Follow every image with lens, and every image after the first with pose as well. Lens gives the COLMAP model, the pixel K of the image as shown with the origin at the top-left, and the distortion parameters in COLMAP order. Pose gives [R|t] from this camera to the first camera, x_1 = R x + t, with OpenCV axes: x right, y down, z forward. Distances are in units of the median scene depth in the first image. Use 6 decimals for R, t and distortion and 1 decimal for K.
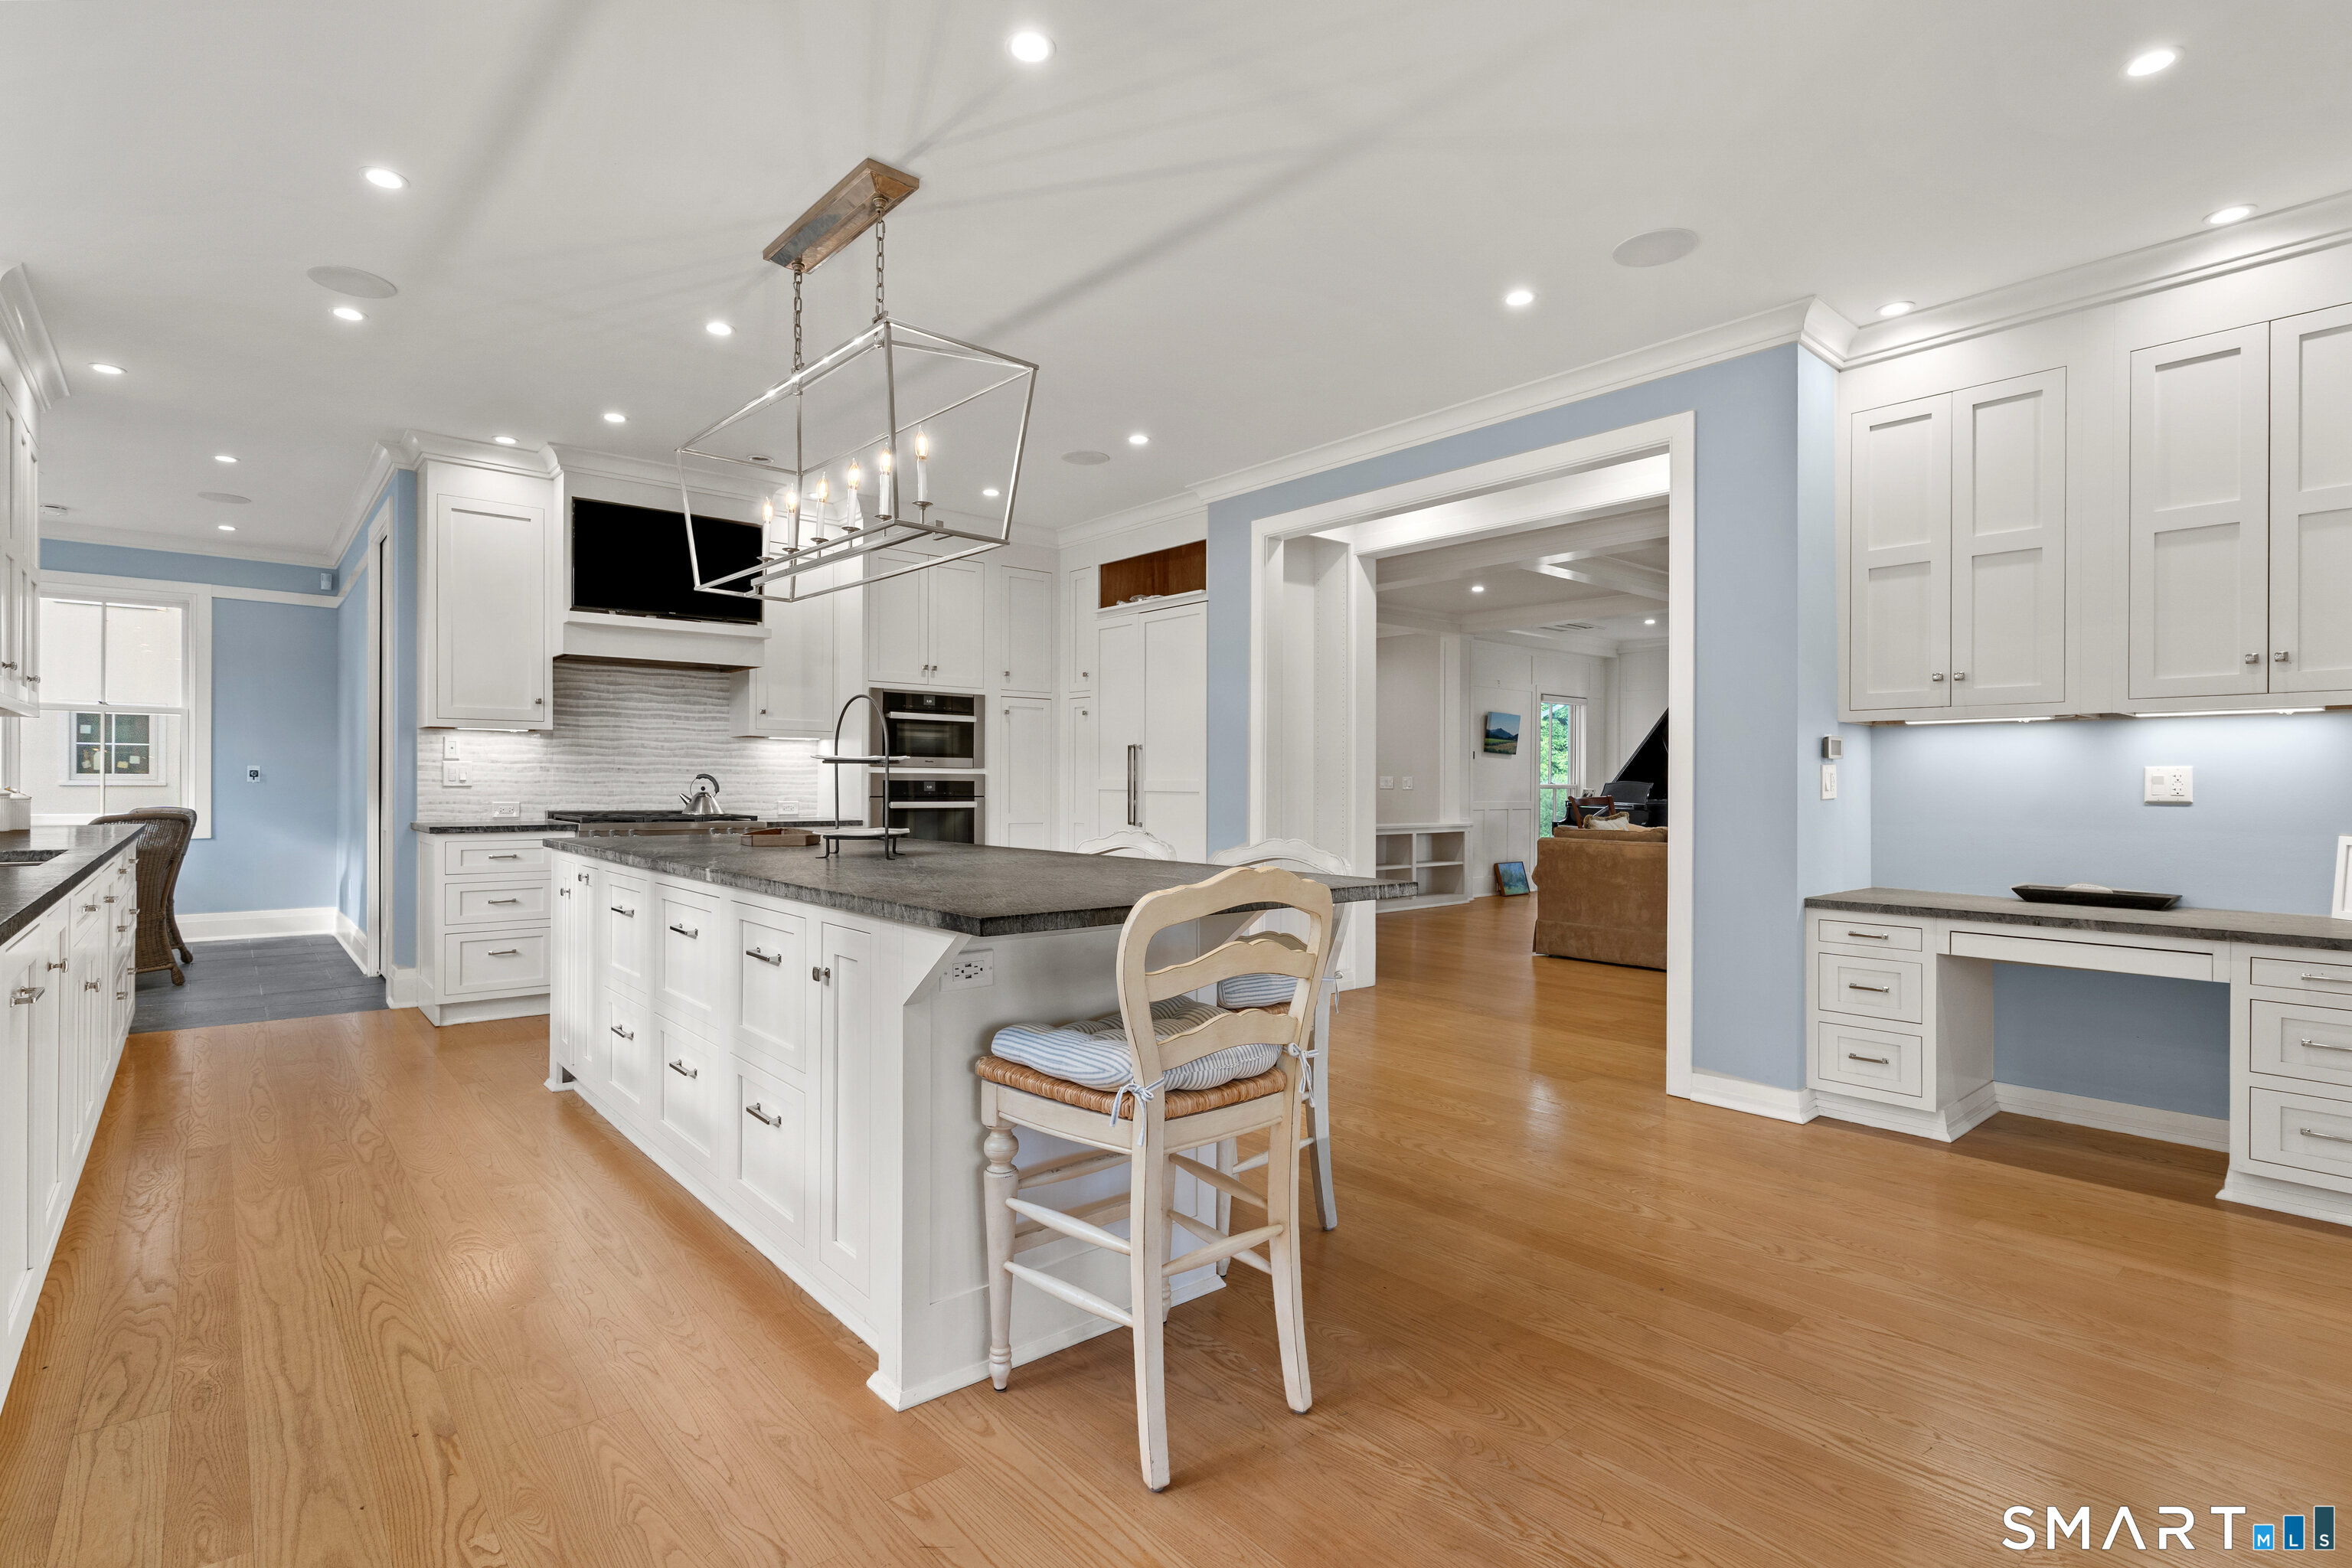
lens RADIAL K [[1124.7, 0, 1161.9], [0, 1124.7, 786.4], [0, 0, 1]] dist [-0.001824, -0.001435]
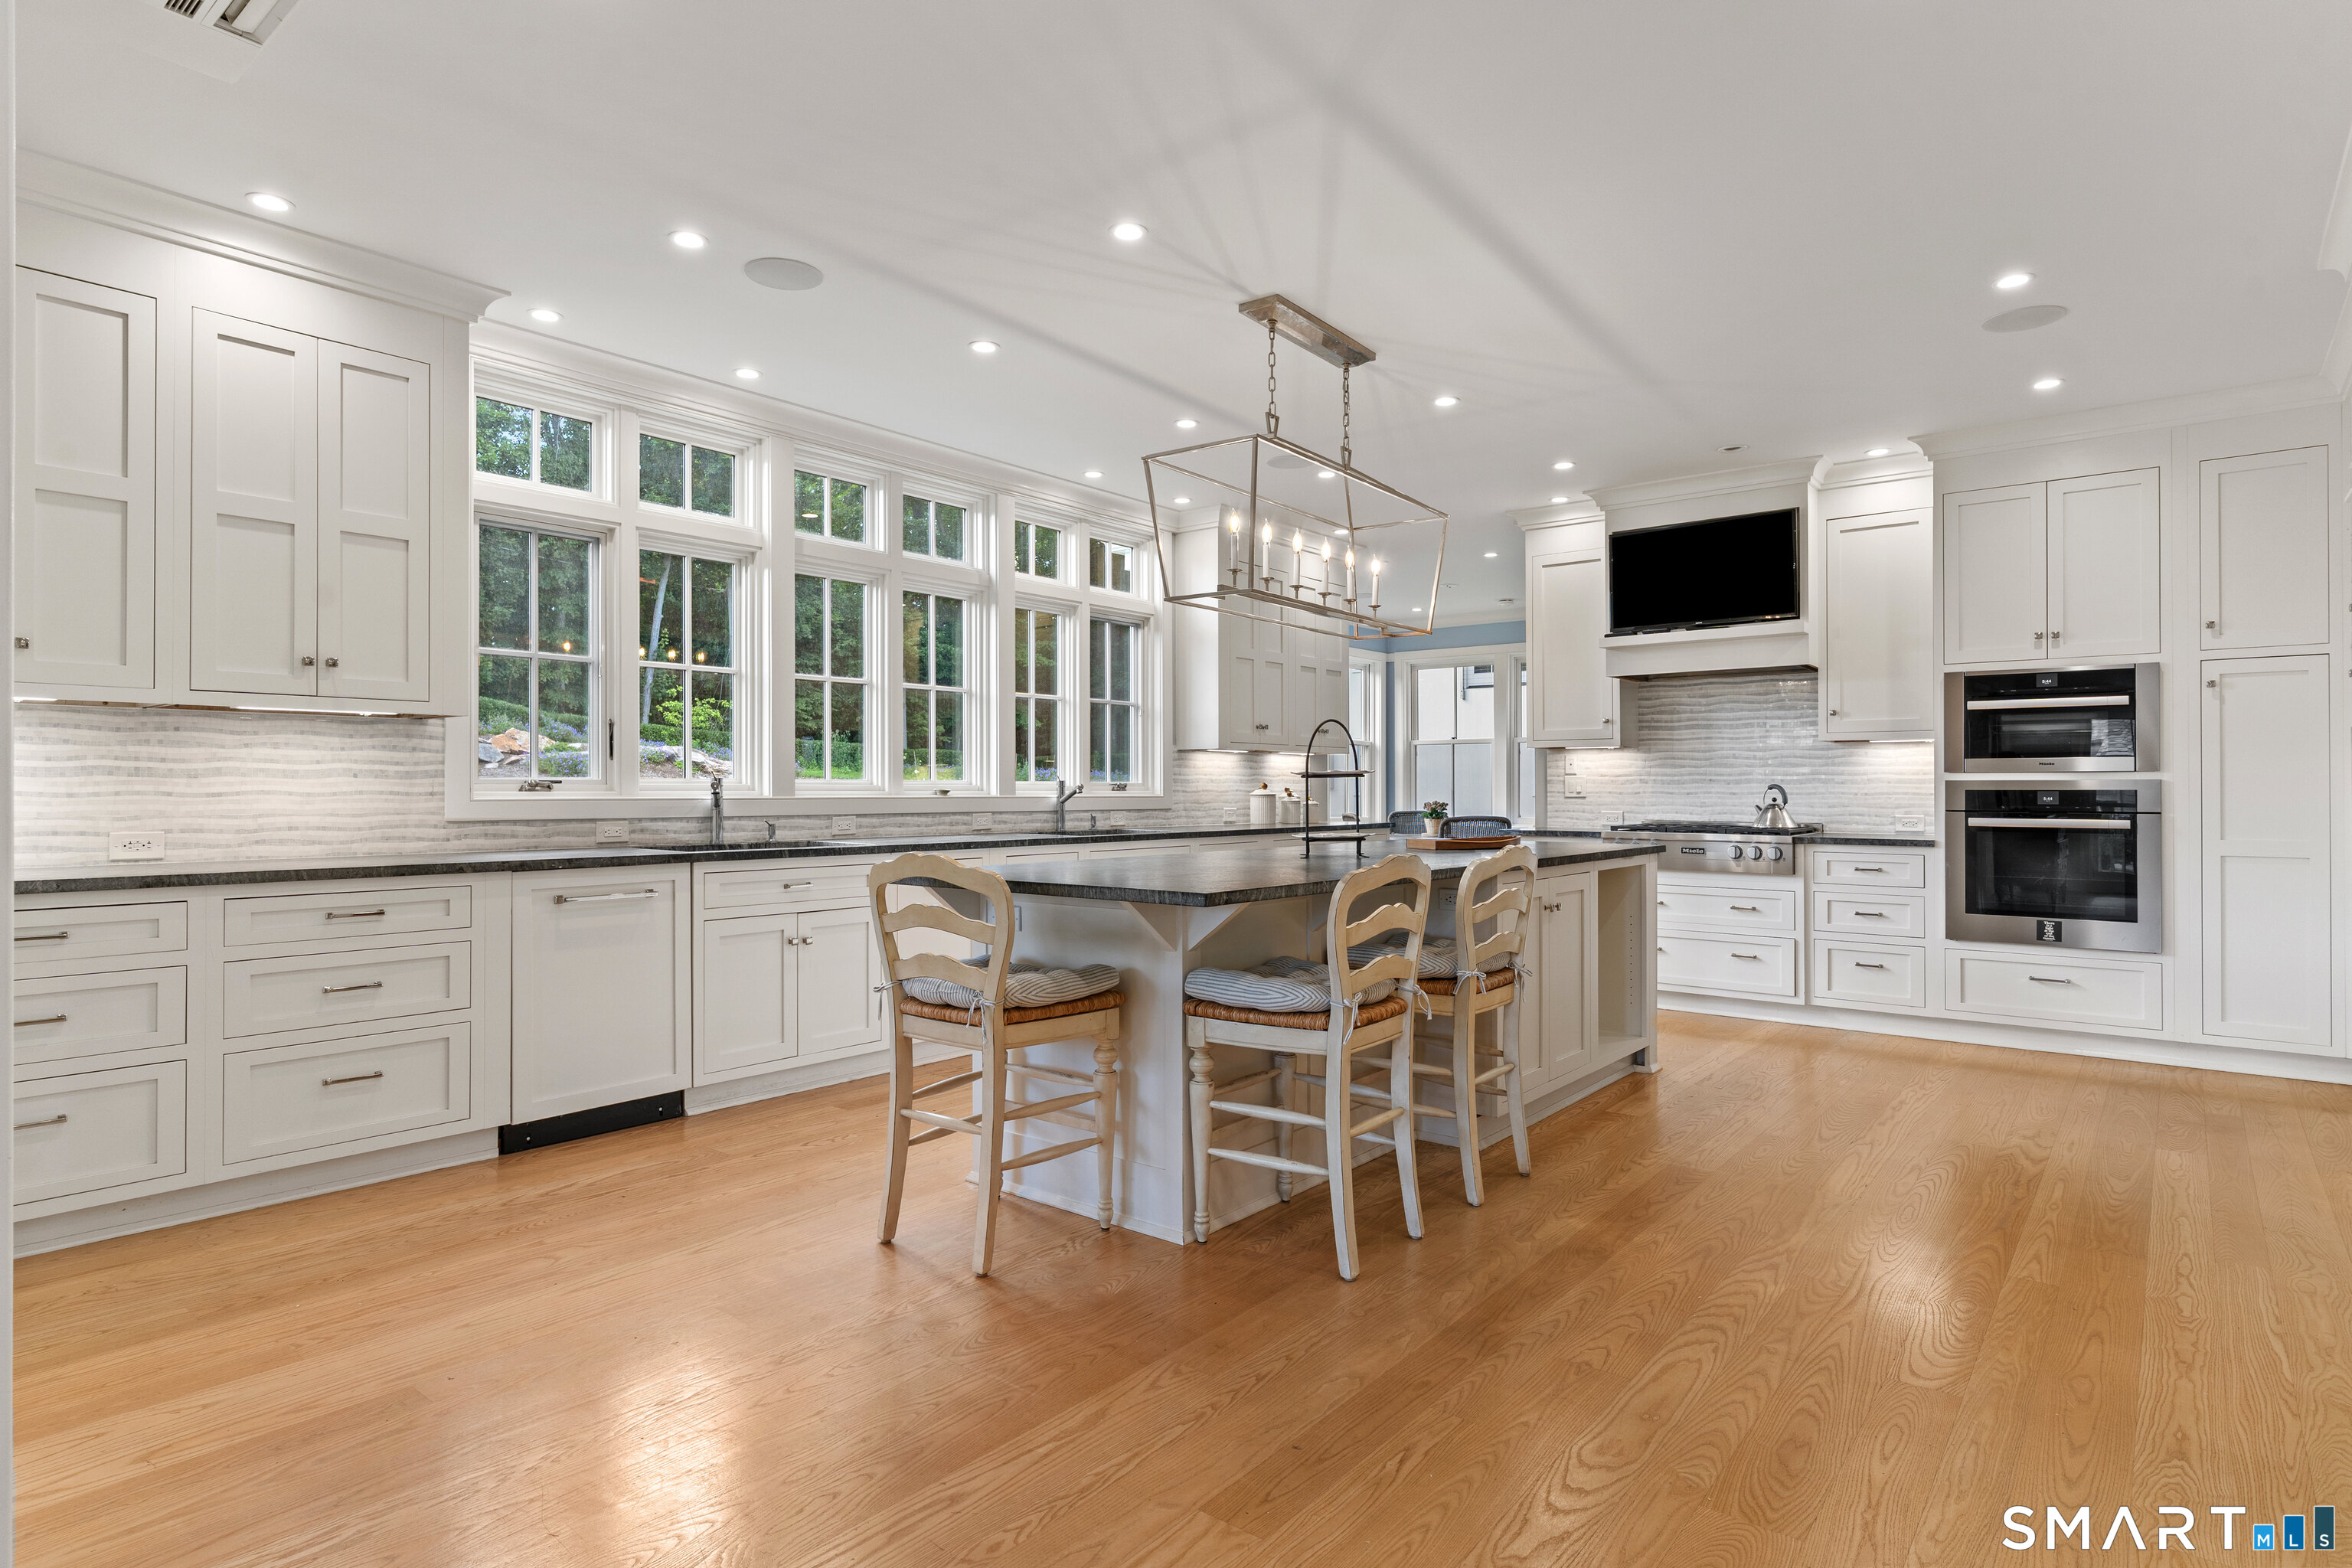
lens RADIAL K [[1258.0, 0, 1175.4], [0, 1258.0, 779.8], [0, 0, 1]] dist [0.024264, 0.000278]
pose [[0.196964, -0.012401, -0.980332, 0.721482], [-0.002222, 0.999912, -0.013095, 0.000131], [0.980408, 0.004758, 0.196919, 0.416512]]
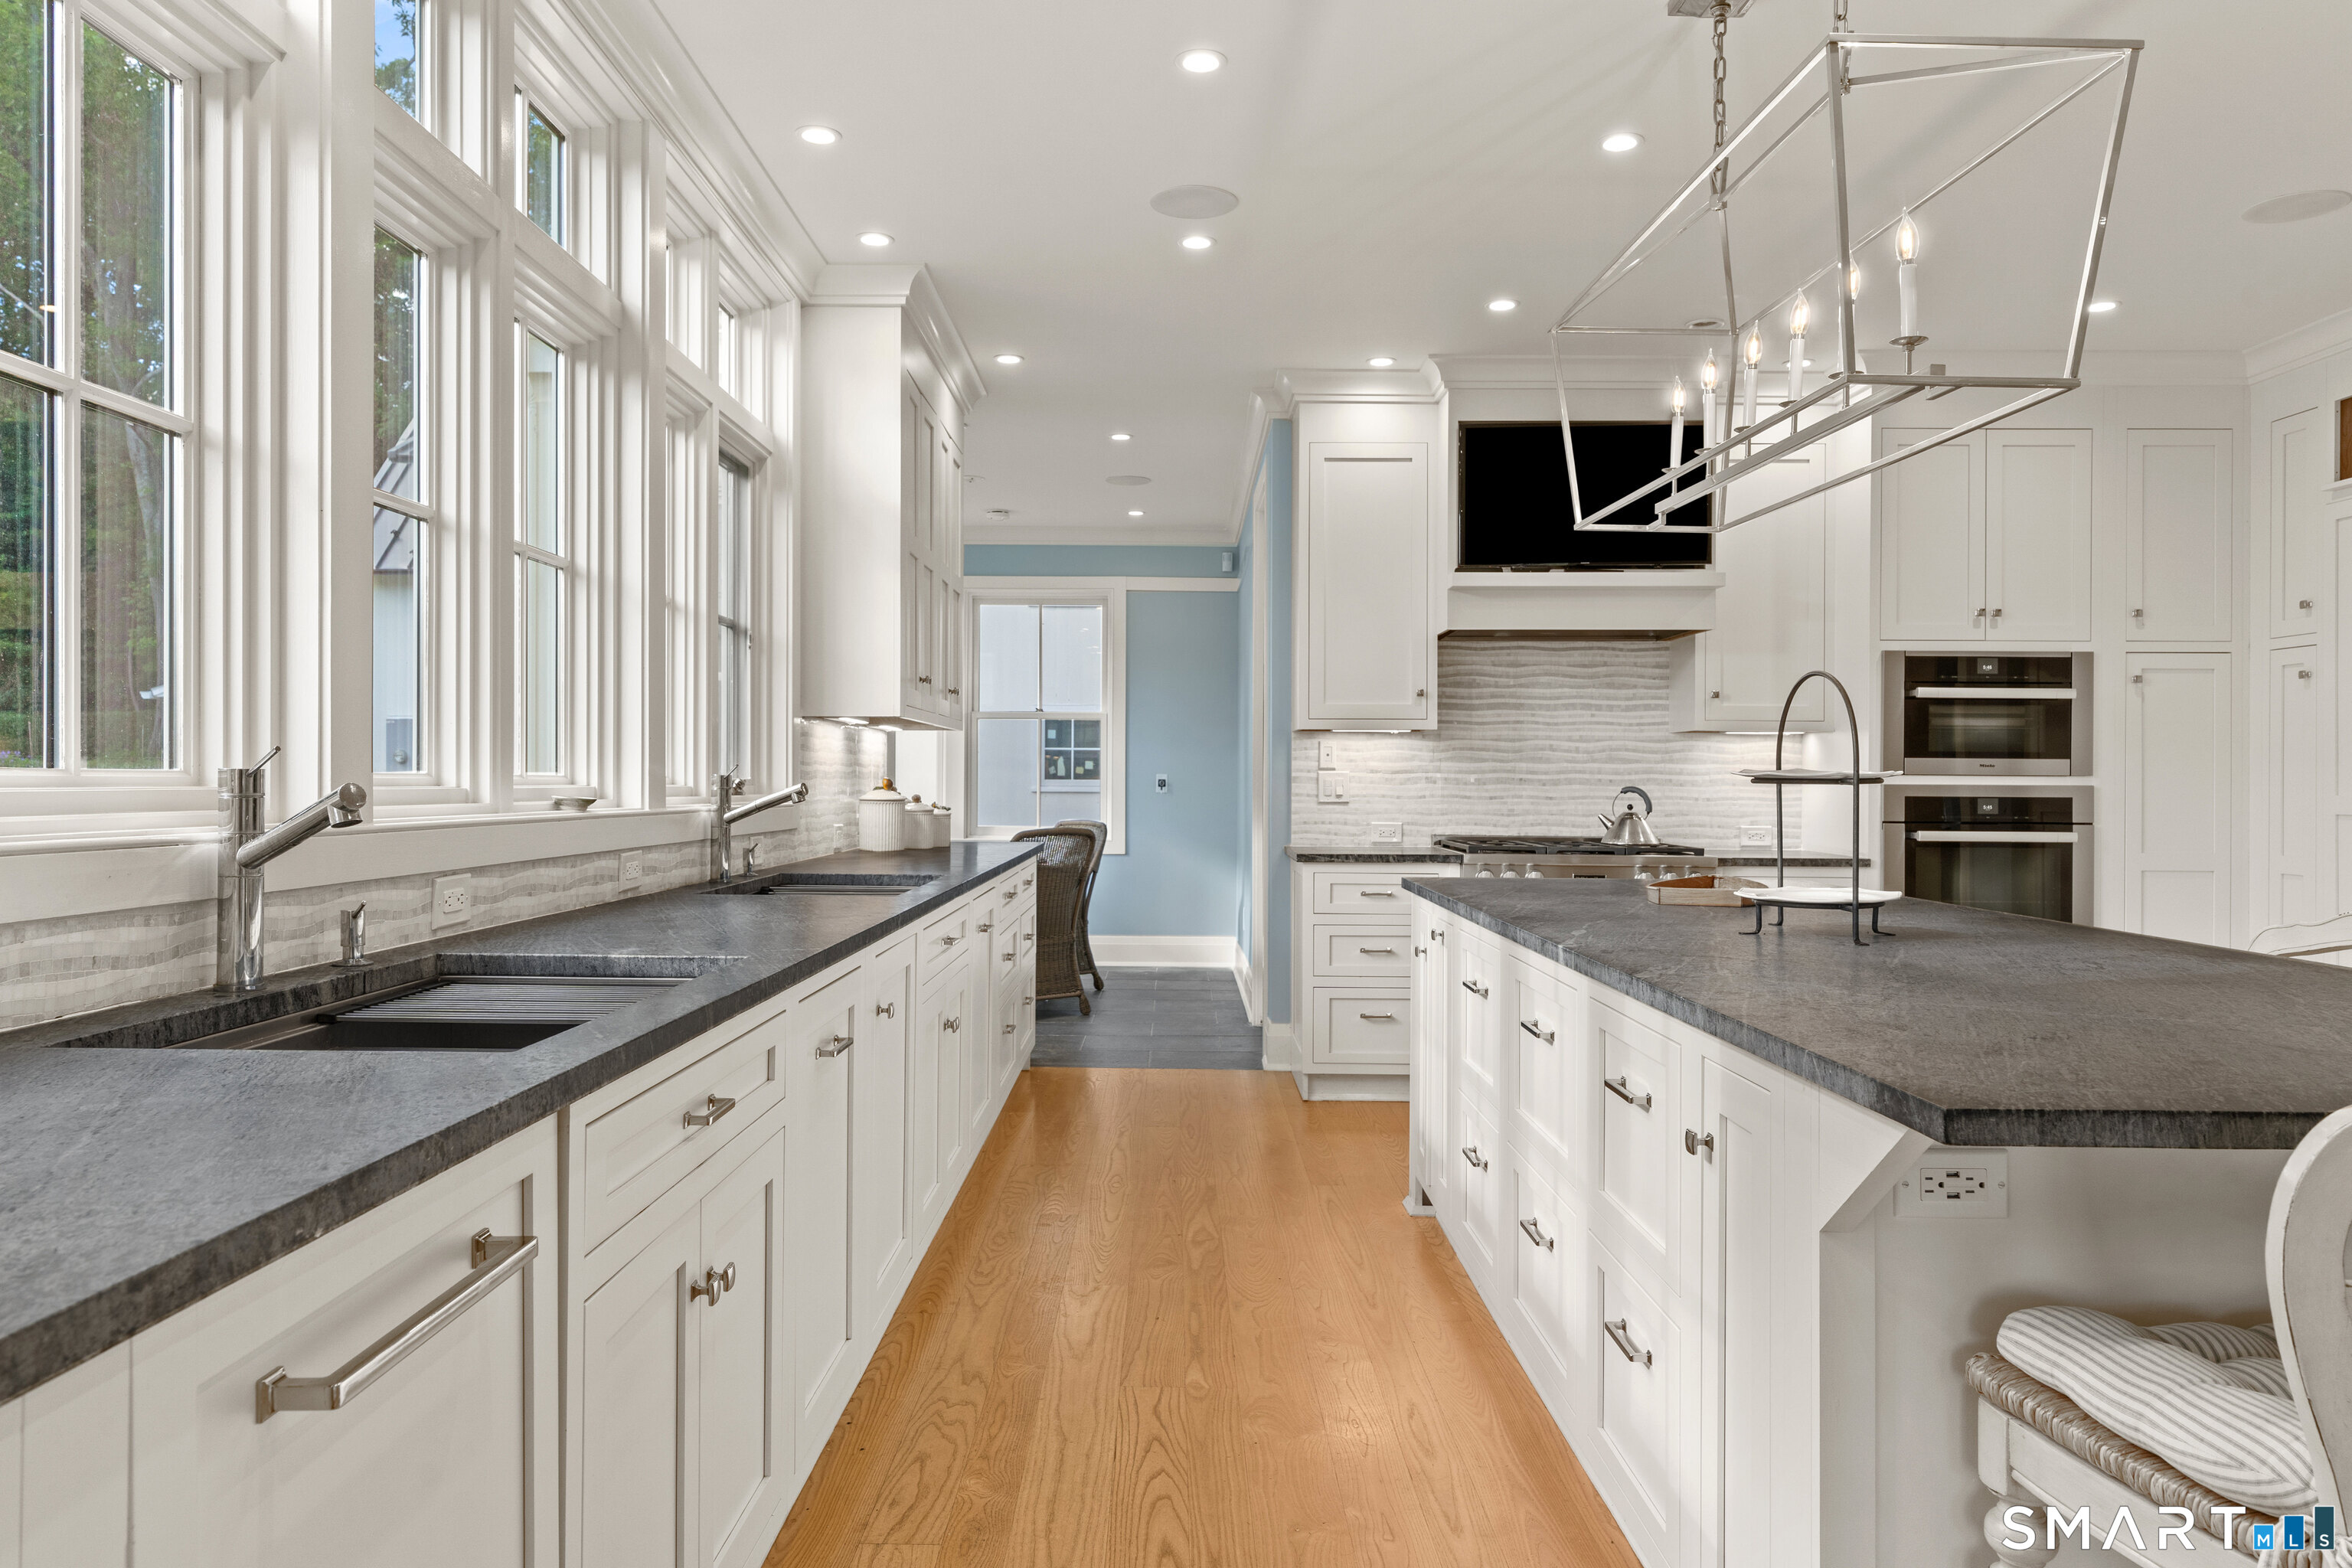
lens RADIAL K [[1568.9, 0, 1162.8], [0, 1568.9, 778.4], [0, 0, 1]] dist [0.009855, -0.004374]
pose [[0.758699, -0.001484, -0.651439, 0.015214], [-0.003838, 0.999970, -0.006747, -0.011538], [0.651430, 0.007619, 0.758671, 0.084902]]
